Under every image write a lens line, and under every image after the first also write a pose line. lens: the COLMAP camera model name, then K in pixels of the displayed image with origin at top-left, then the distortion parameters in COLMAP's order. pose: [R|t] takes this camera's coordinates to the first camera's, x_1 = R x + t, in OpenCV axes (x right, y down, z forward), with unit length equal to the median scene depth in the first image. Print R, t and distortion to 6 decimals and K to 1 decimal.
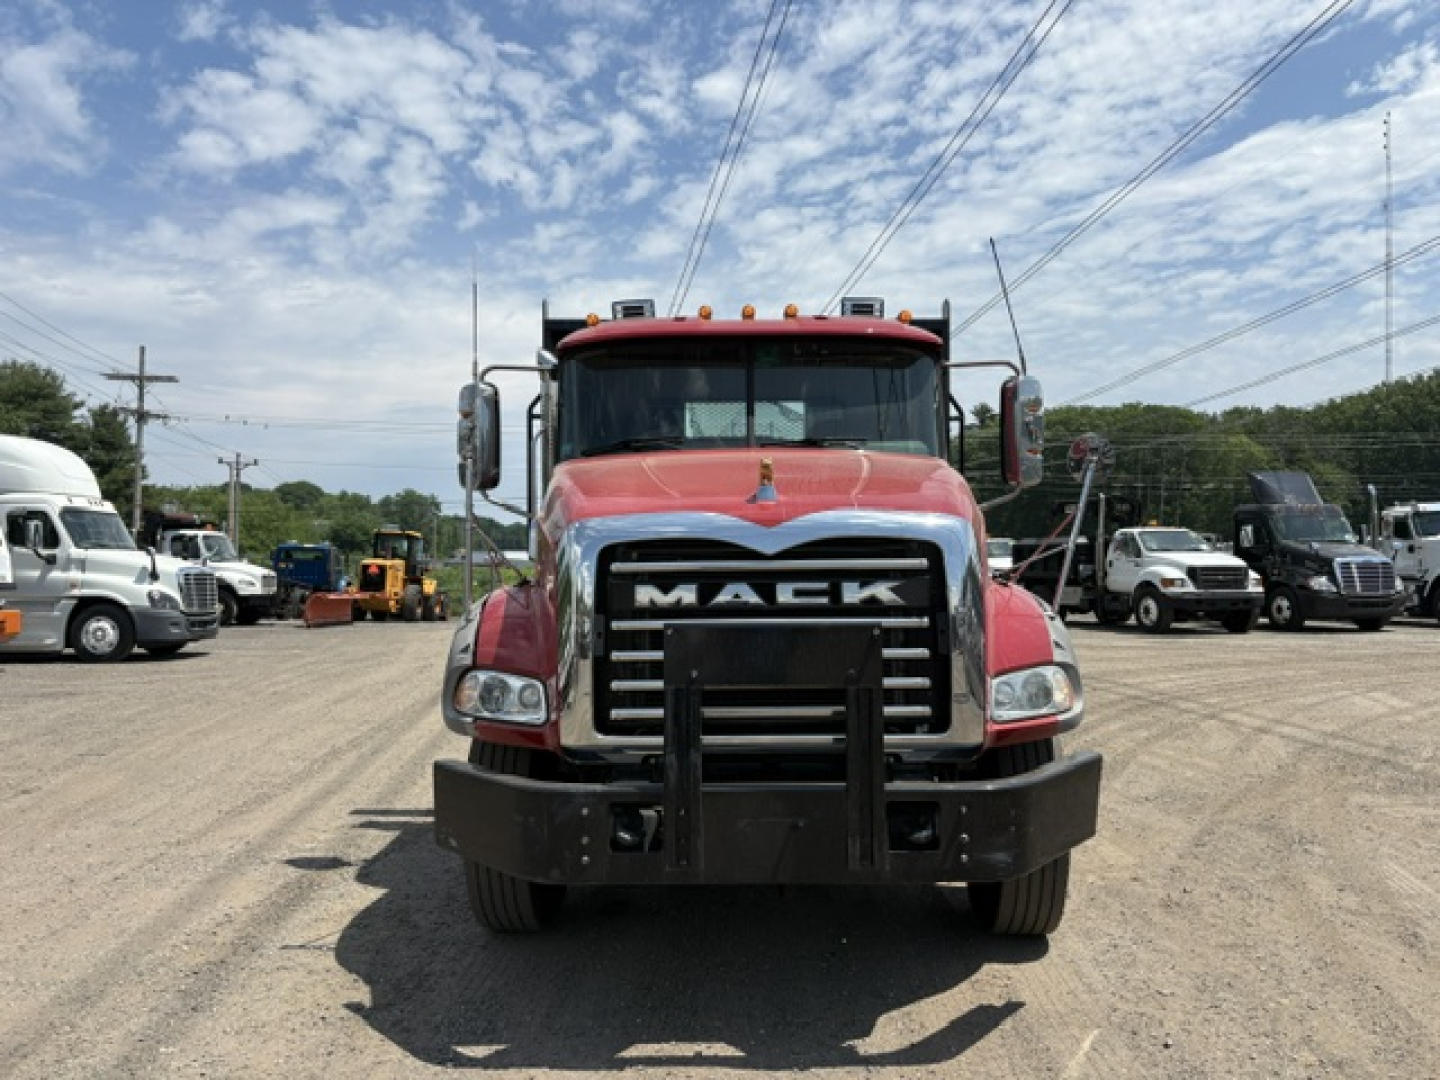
lens RADIAL K [[1094.3, 0, 699.9], [0, 1094.3, 539.9], [0, 0, 1]] dist [0.032776, -0.022783]
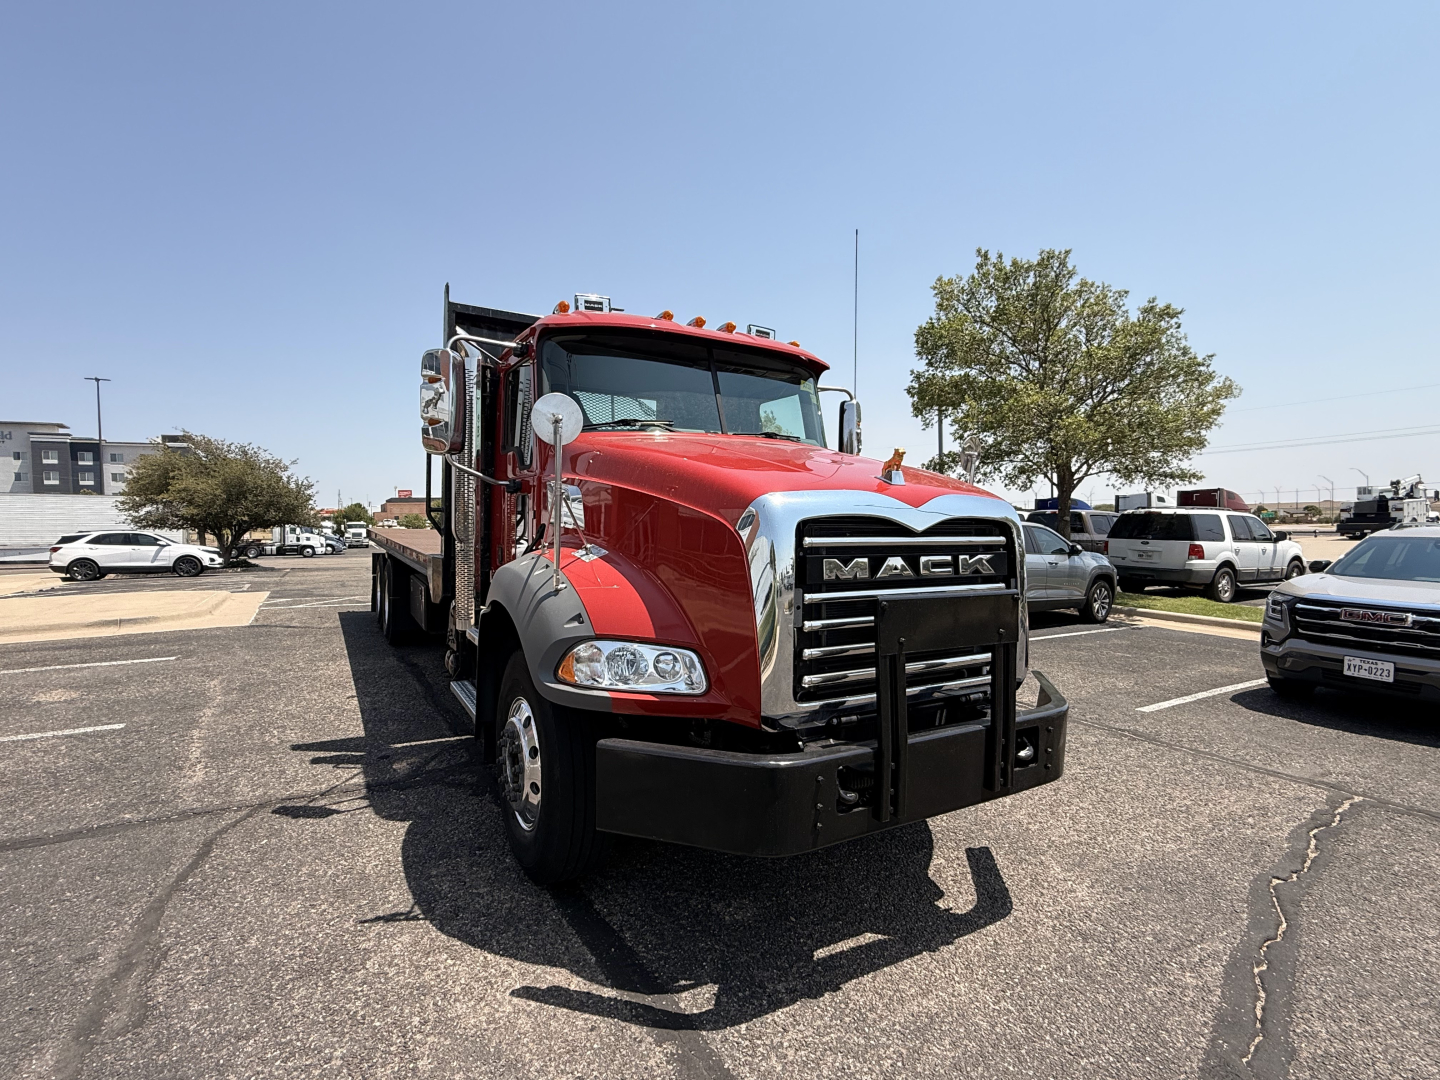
lens RADIAL K [[695.0, 0, 711.8], [0, 695.0, 541.3], [0, 0, 1]] dist [0.005663, 0.000391]
pose [[0.865377, 0.004063, 0.501104, -0.428889], [-0.031453, 0.998436, 0.046222, -0.003148], [-0.500133, -0.055761, 0.864151, 0.410543]]
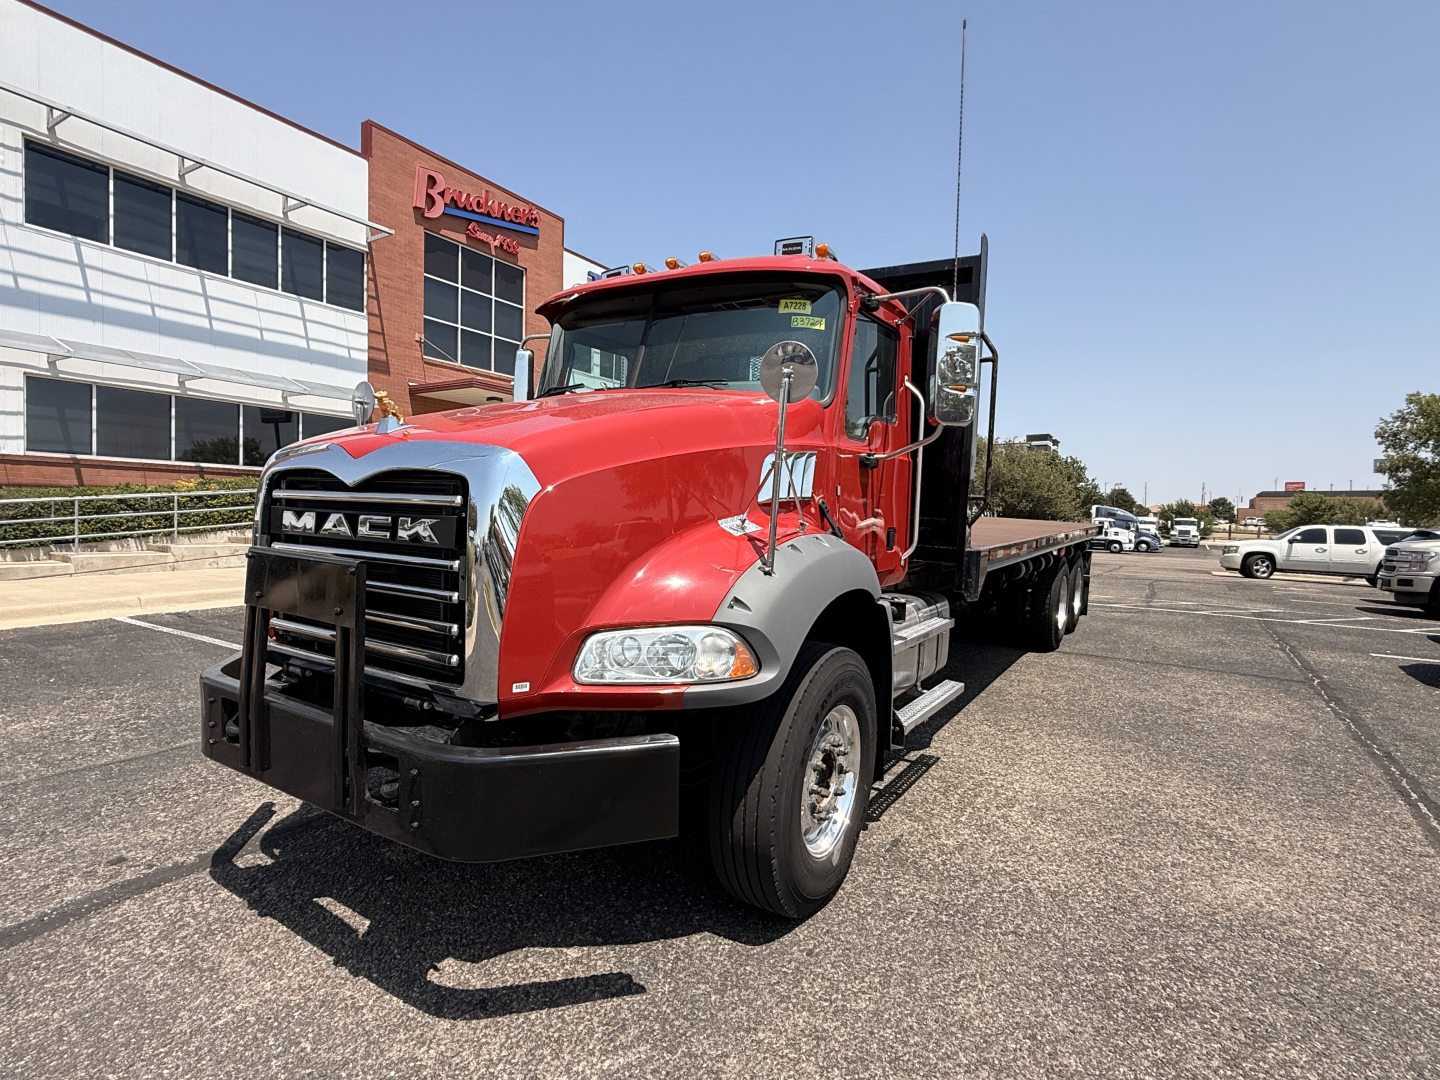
lens RADIAL K [[743.0, 0, 716.5], [0, 743.0, 538.1], [0, 0, 1]] dist [-0.000353, -0.001199]
pose [[0.847917, 0.064098, -0.526239, 0.622408], [-0.025826, 0.996479, 0.079763, -0.002001], [0.529499, -0.054042, 0.846587, 0.514377]]
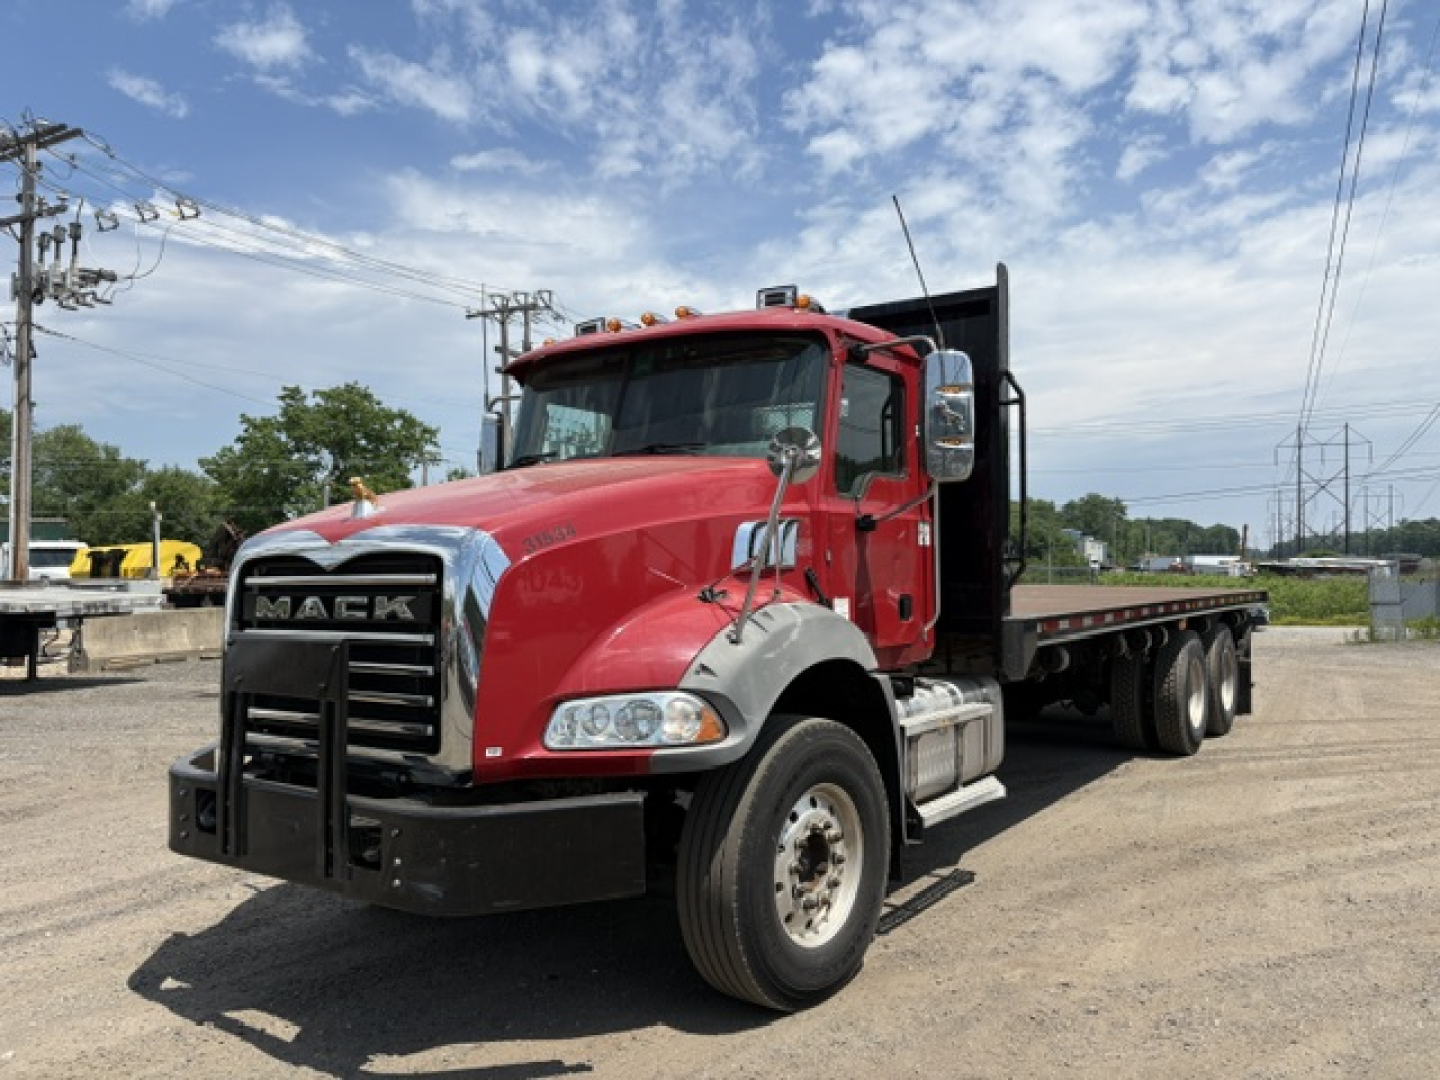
lens RADIAL K [[1094.3, 0, 725.7], [0, 1094.3, 526.1], [0, 0, 1]] dist [0.032776, -0.022783]
pose [[0.824060, -0.024324, -0.565980, 0.849949], [0.014263, 0.999652, -0.022197, 0.000508], [0.566322, 0.010219, 0.824120, 0.297768]]
